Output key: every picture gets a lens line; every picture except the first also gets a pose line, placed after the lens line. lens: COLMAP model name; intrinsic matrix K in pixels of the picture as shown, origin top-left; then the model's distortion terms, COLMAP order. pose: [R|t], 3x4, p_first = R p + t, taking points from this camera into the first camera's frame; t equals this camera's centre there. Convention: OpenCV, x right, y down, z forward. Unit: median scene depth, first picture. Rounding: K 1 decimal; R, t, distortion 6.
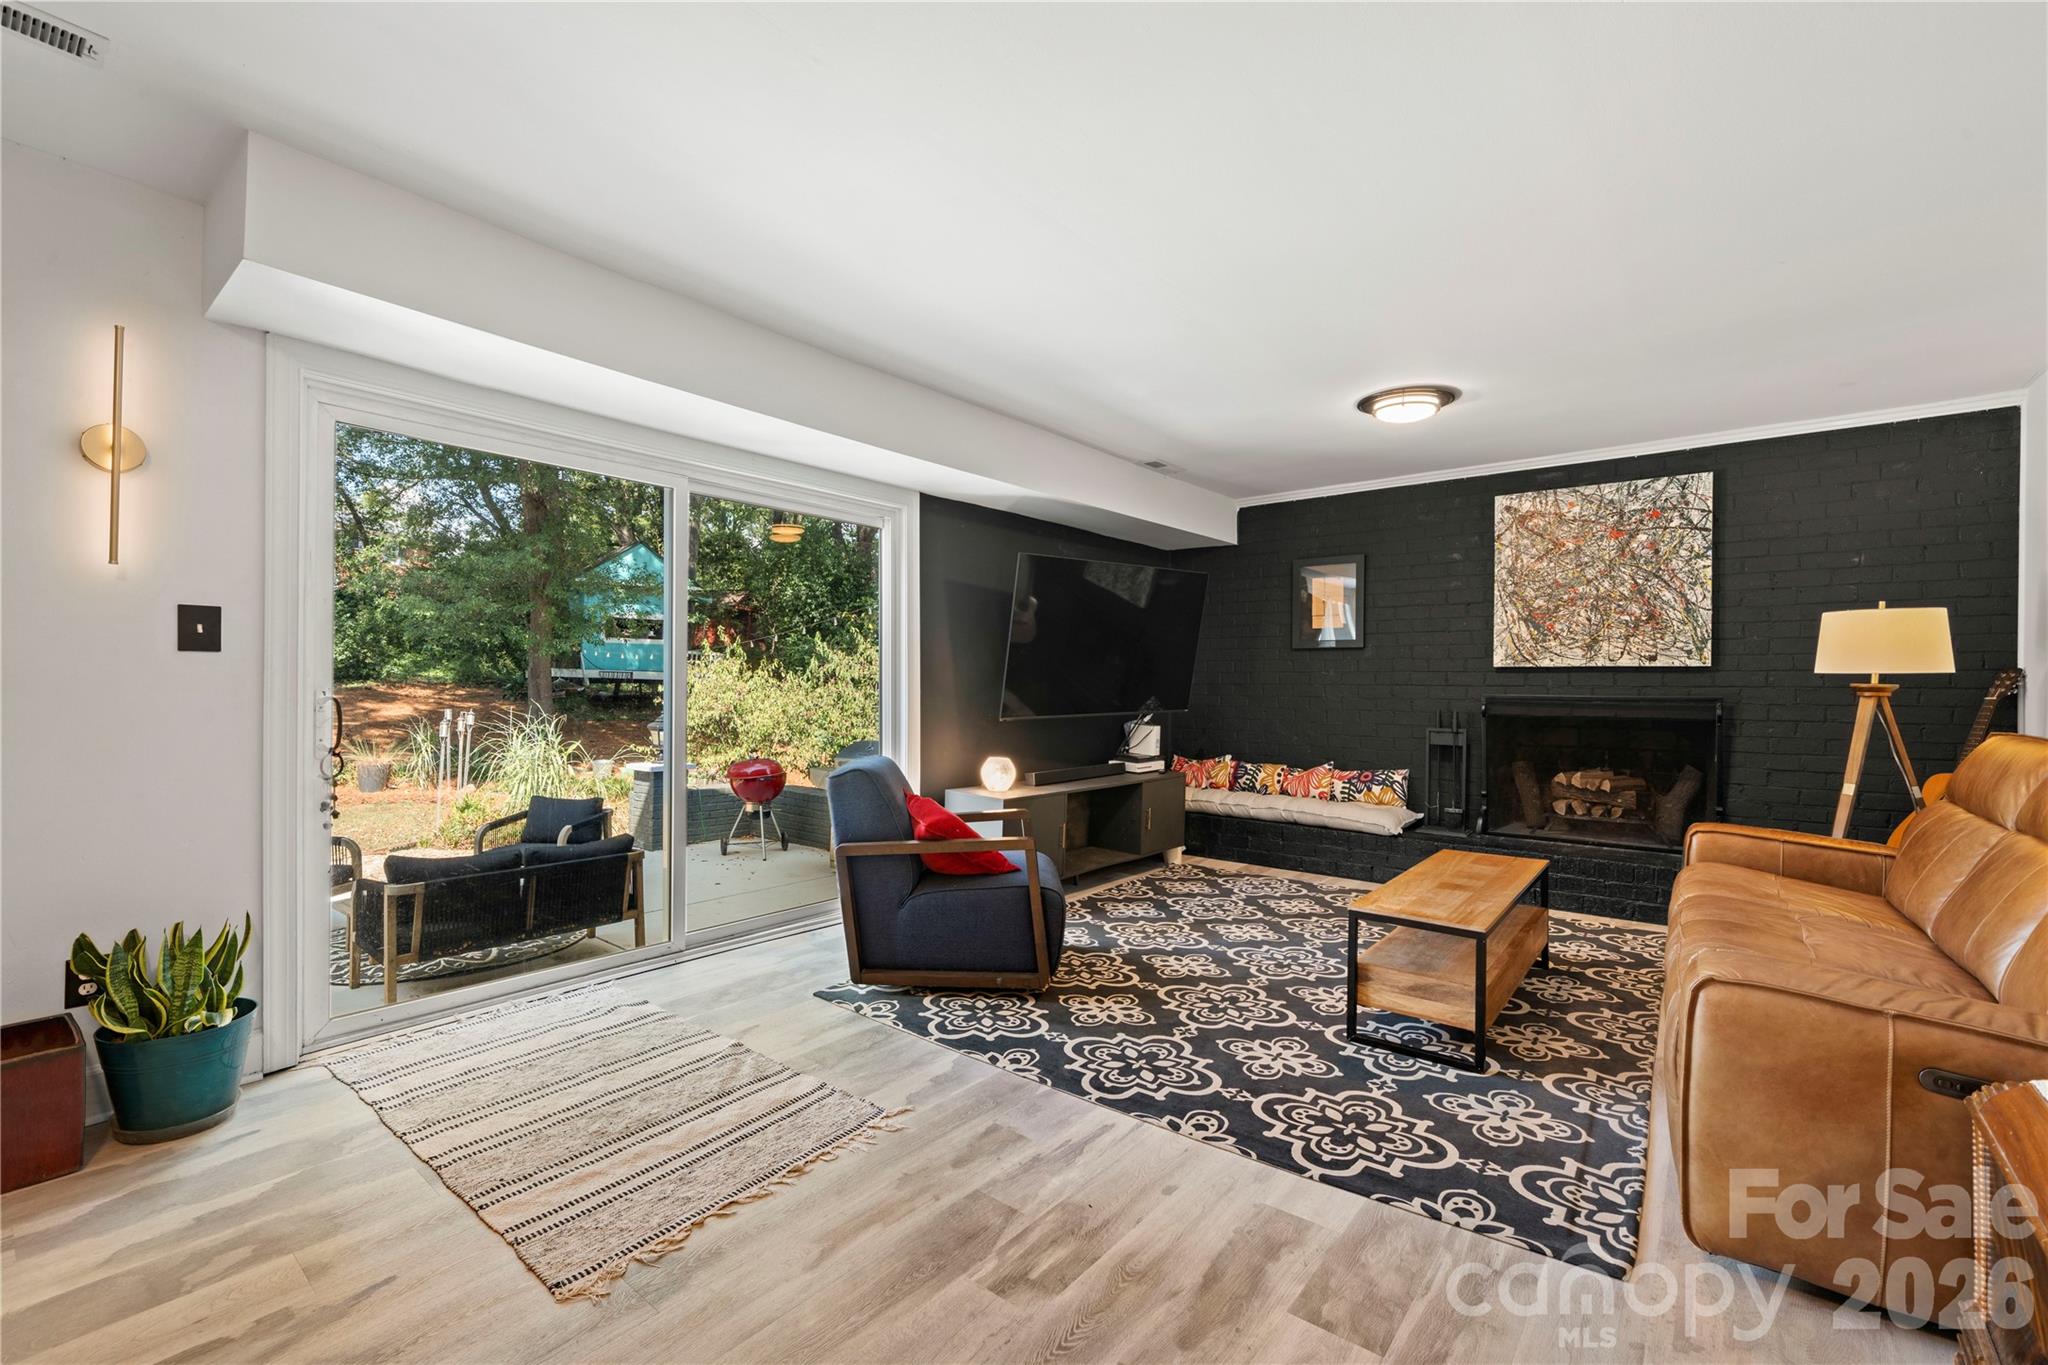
lens RADIAL K [[881.0, 0, 1018.4], [0, 881.0, 678.8], [0, 0, 1]] dist [-0.000332, 0.000746]
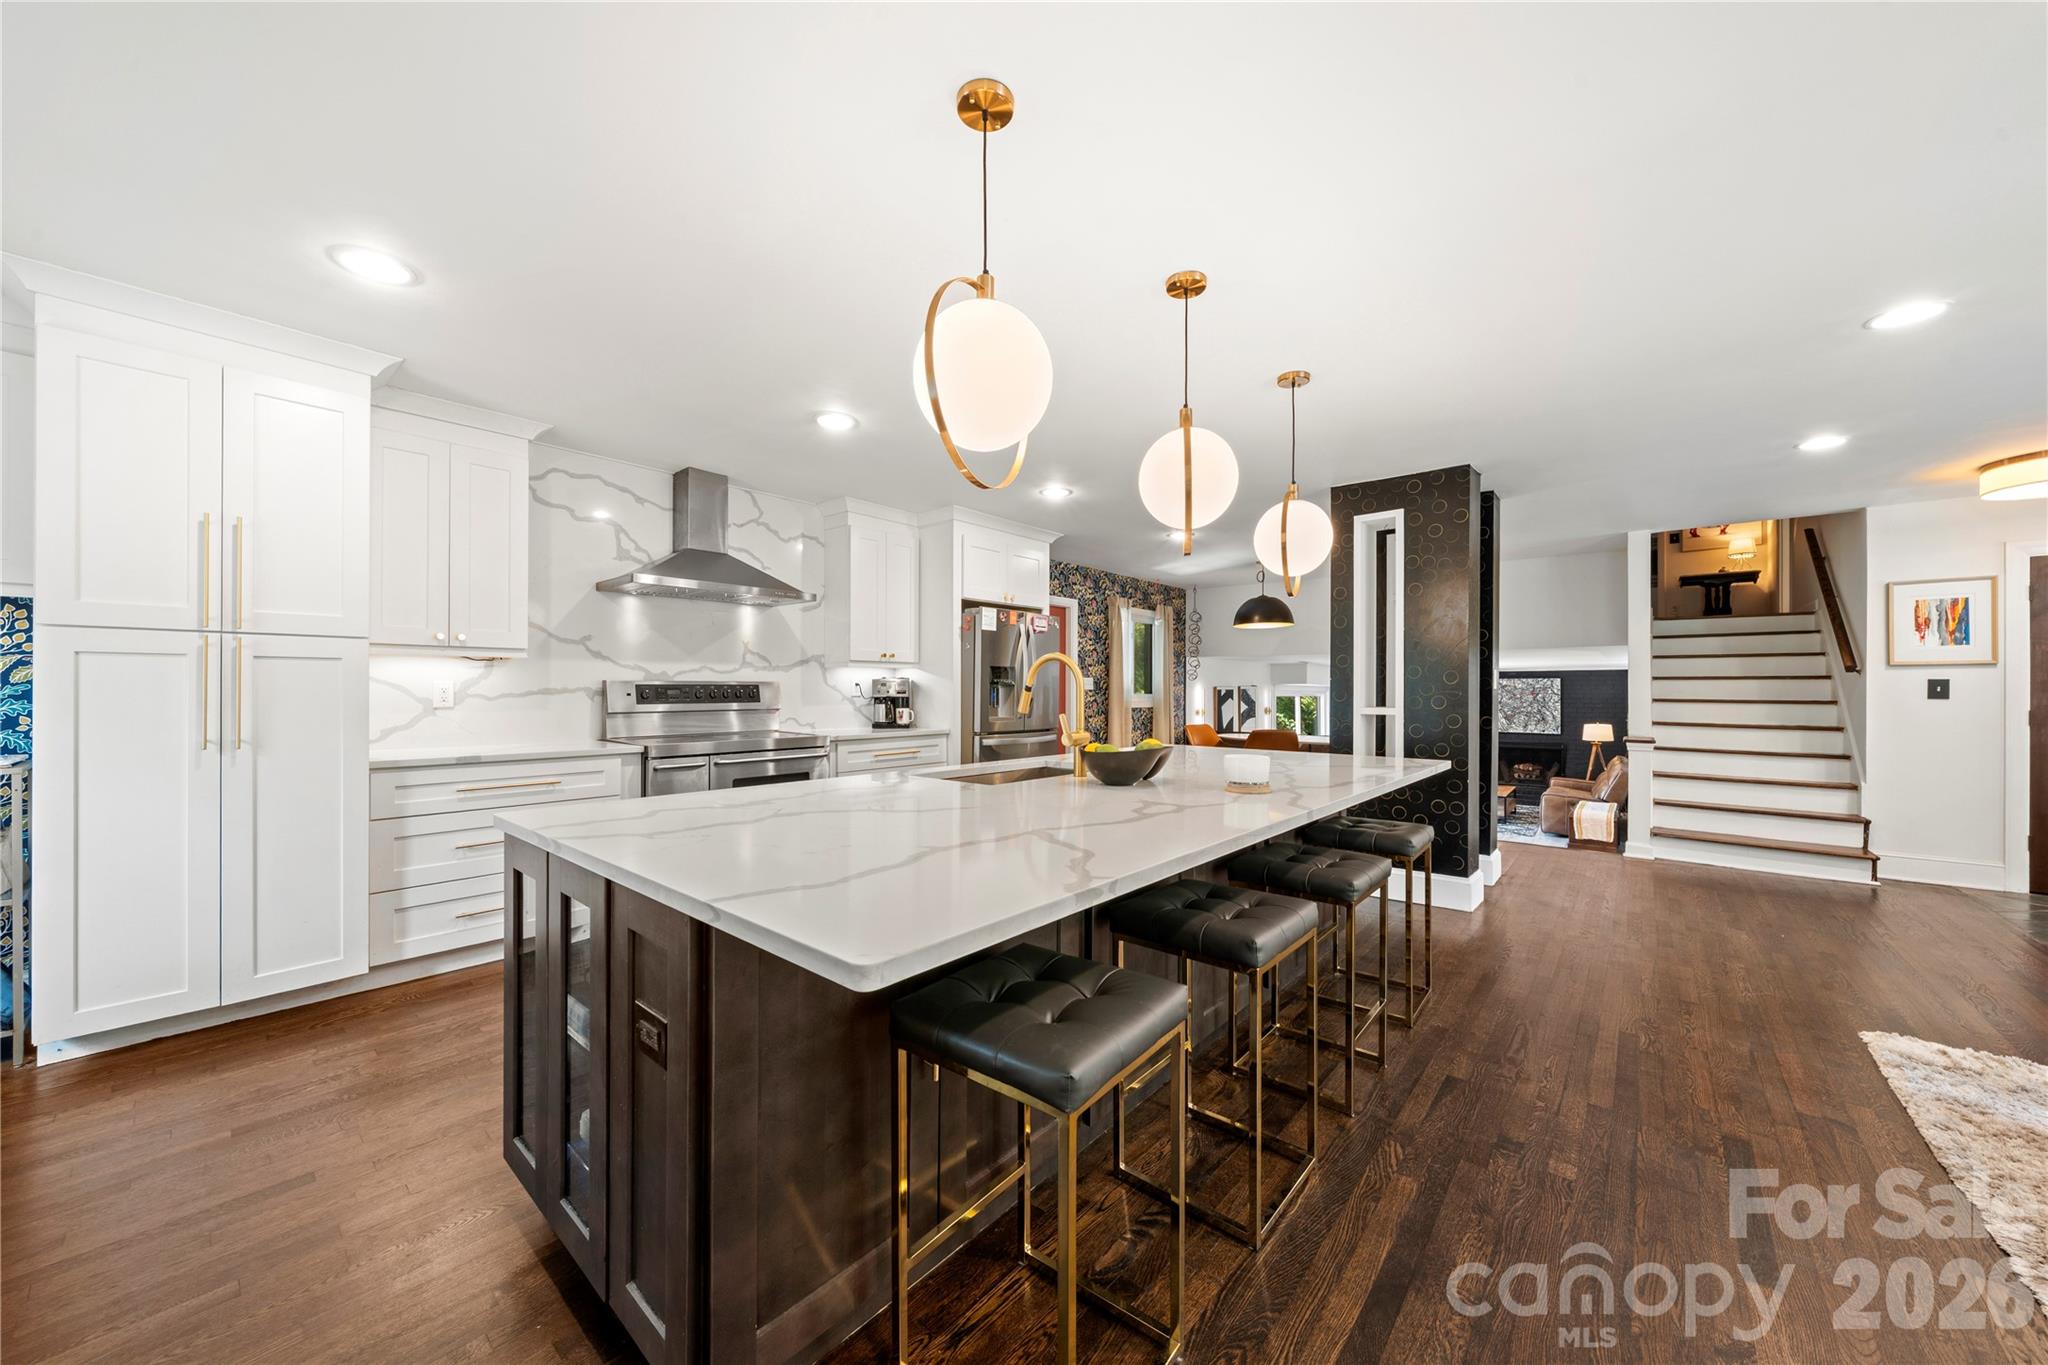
lens RADIAL K [[727.9, 0, 1018.5], [0, 727.9, 683.8], [0, 0, 1]] dist [-0.000323, 0.000055]
pose [[0.999441, -0.012054, -0.031187, -1.196239], [0.011828, 0.999902, -0.007429, -0.204674], [0.031274, 0.007056, 0.999486, -1.840810]]
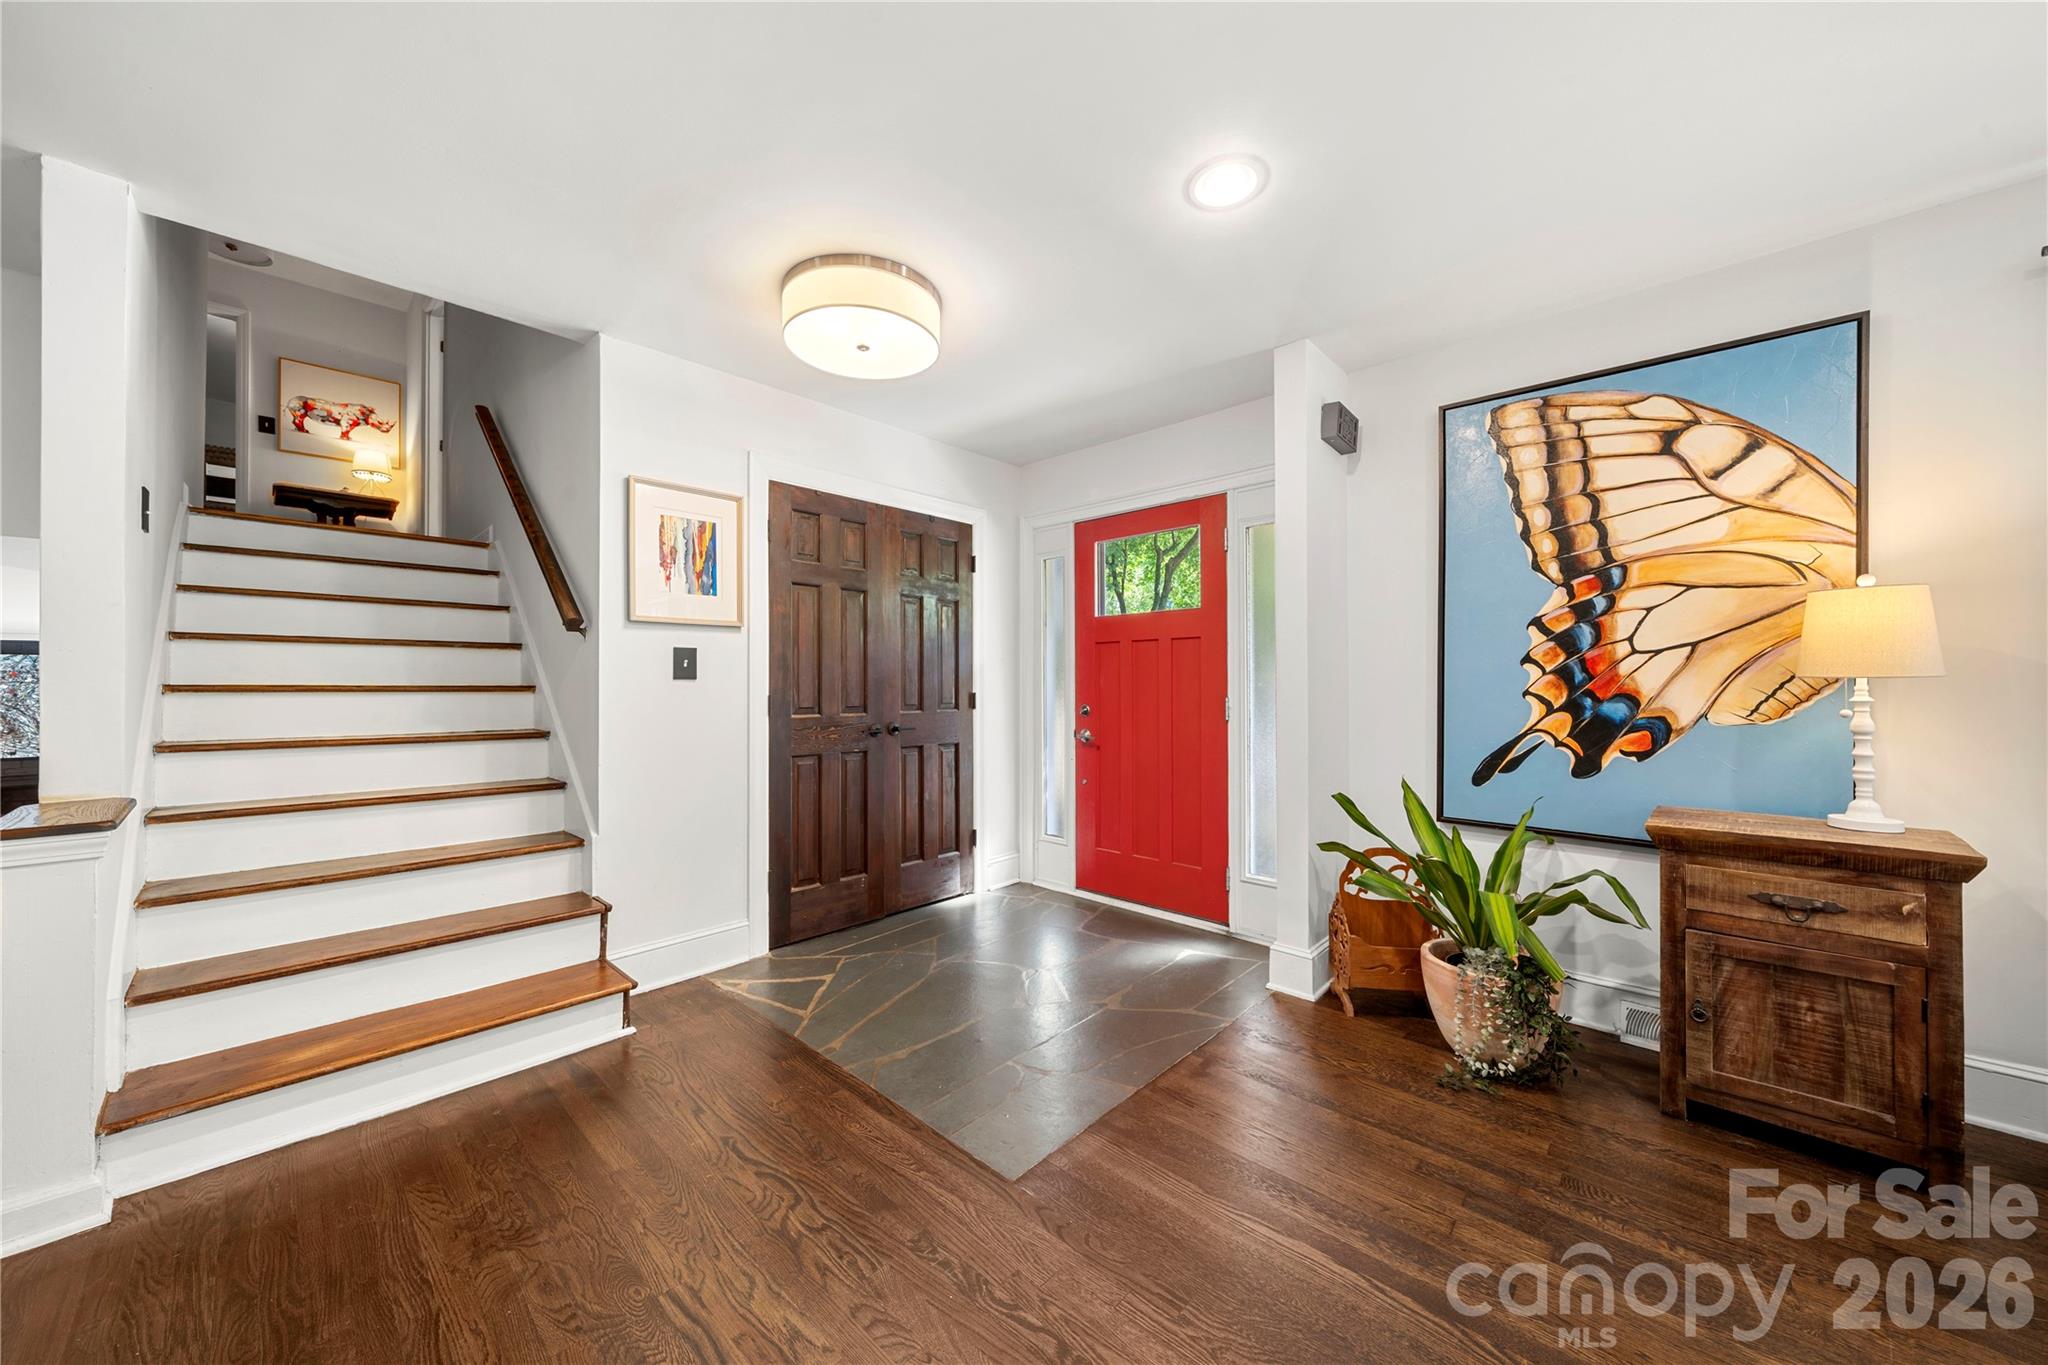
lens RADIAL K [[711.9, 0, 1022.9], [0, 711.9, 677.9], [0, 0, 1]] dist [-0.005173, 0.000137]
pose [[0.067797, -0.005768, 0.997682, -0.568294], [0.000353, 0.999983, 0.005757, -0.181538], [-0.997699, -0.000038, 0.067798, -1.151418]]
